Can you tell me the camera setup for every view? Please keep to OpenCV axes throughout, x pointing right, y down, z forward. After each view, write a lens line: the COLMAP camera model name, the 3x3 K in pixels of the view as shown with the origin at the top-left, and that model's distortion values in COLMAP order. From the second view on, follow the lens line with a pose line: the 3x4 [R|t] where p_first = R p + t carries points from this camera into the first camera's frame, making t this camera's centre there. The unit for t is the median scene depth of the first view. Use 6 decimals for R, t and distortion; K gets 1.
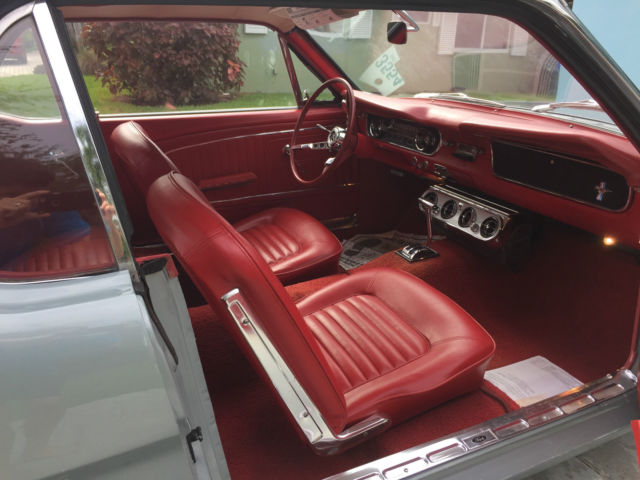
lens RADIAL K [[546.7, 0, 320.0], [0, 546.7, 240.0], [0, 0, 1]] dist [0.077187, -0.095718]
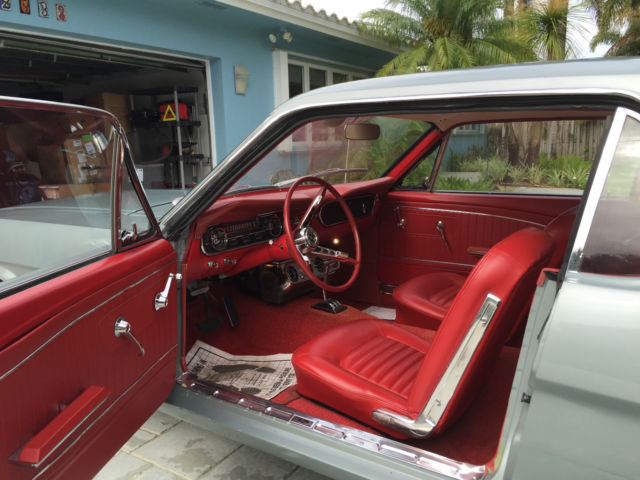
lens RADIAL K [[546.7, 0, 320.0], [0, 546.7, 240.0], [0, 0, 1]] dist [0.077187, -0.095718]
pose [[-0.522523, -0.149286, 0.839454, -0.688924], [0.306808, 0.885680, 0.348481, -0.457829], [-0.795512, 0.439641, -0.416986, 1.263351]]
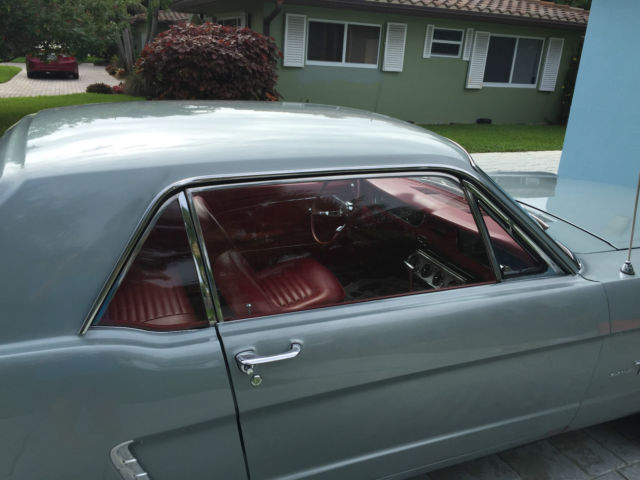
lens RADIAL K [[546.7, 0, 320.0], [0, 546.7, 240.0], [0, 0, 1]] dist [0.077187, -0.095718]
pose [[0.997485, 0.049591, -0.050635, 0.033907], [-0.050858, 0.998416, -0.024062, -0.071151], [0.049361, 0.026577, 0.998427, -0.287514]]
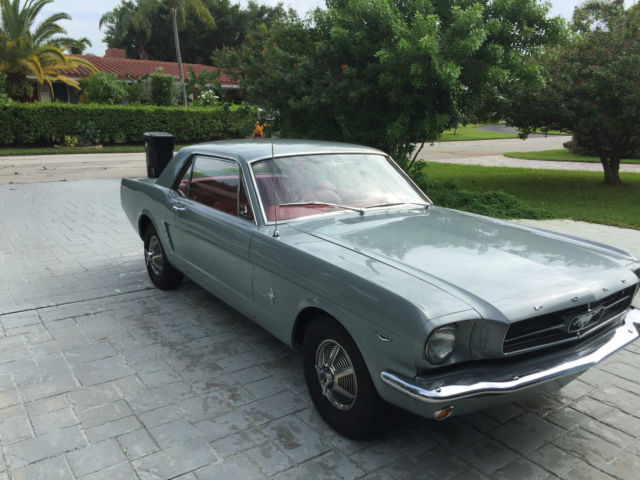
lens RADIAL K [[546.7, 0, 320.0], [0, 546.7, 240.0], [0, 0, 1]] dist [0.077187, -0.095718]
pose [[0.151353, 0.218788, -0.963963, 1.822765], [-0.354823, 0.922229, 0.153604, -0.310918], [0.922601, 0.318787, 0.217213, 0.378462]]
